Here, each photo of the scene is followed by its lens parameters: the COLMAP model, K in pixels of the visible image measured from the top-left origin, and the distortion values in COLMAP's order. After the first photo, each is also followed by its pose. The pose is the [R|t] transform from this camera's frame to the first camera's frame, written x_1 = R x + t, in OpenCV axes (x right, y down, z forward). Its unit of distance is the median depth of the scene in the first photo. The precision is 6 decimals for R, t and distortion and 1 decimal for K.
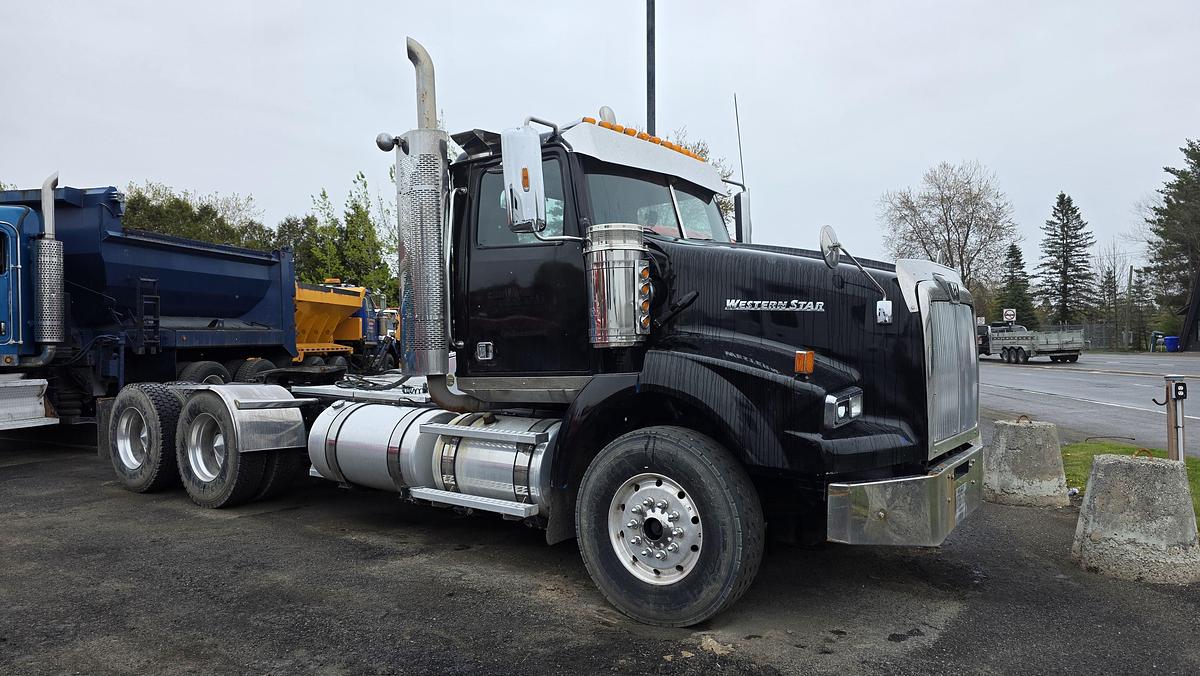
lens RADIAL K [[824.3, 0, 624.0], [0, 824.3, 341.9], [0, 0, 1]] dist [0.043023, -0.001407]
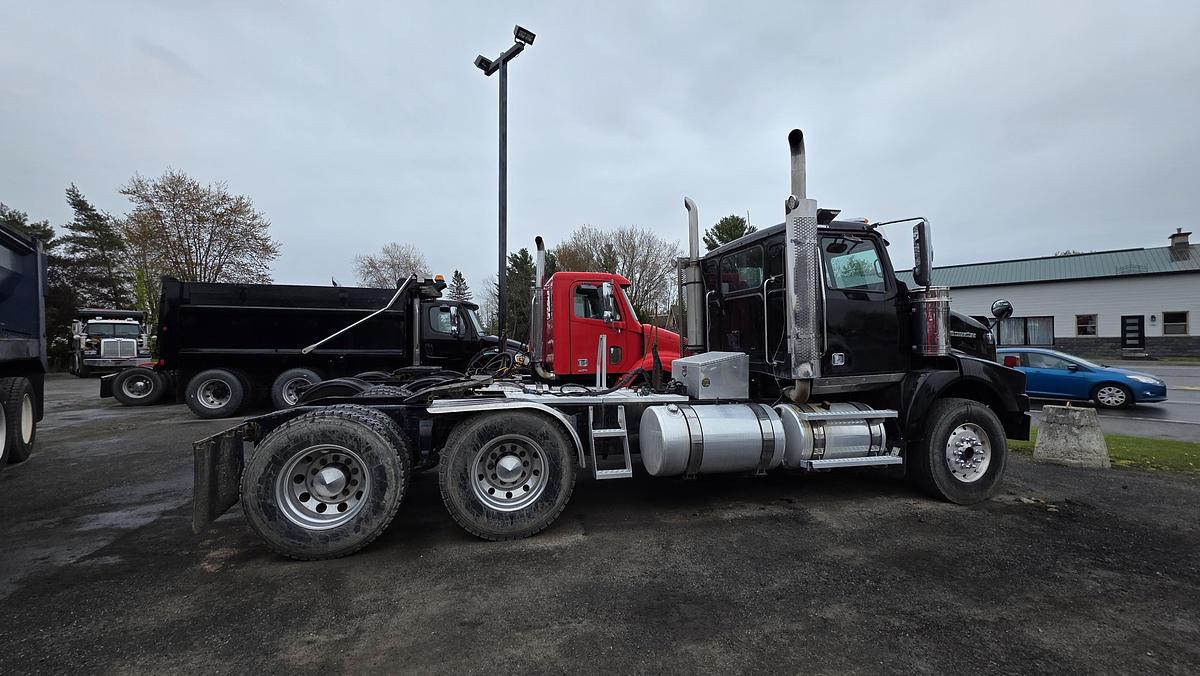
lens RADIAL K [[473.3, 0, 599.3], [0, 473.3, 341.0], [0, 0, 1]] dist [0.005623, -0.000563]
pose [[0.636034, 0.010379, 0.771591, -1.145535], [0.001888, 0.999886, -0.015006, -0.010609], [-0.771658, 0.011001, 0.635942, 0.828269]]
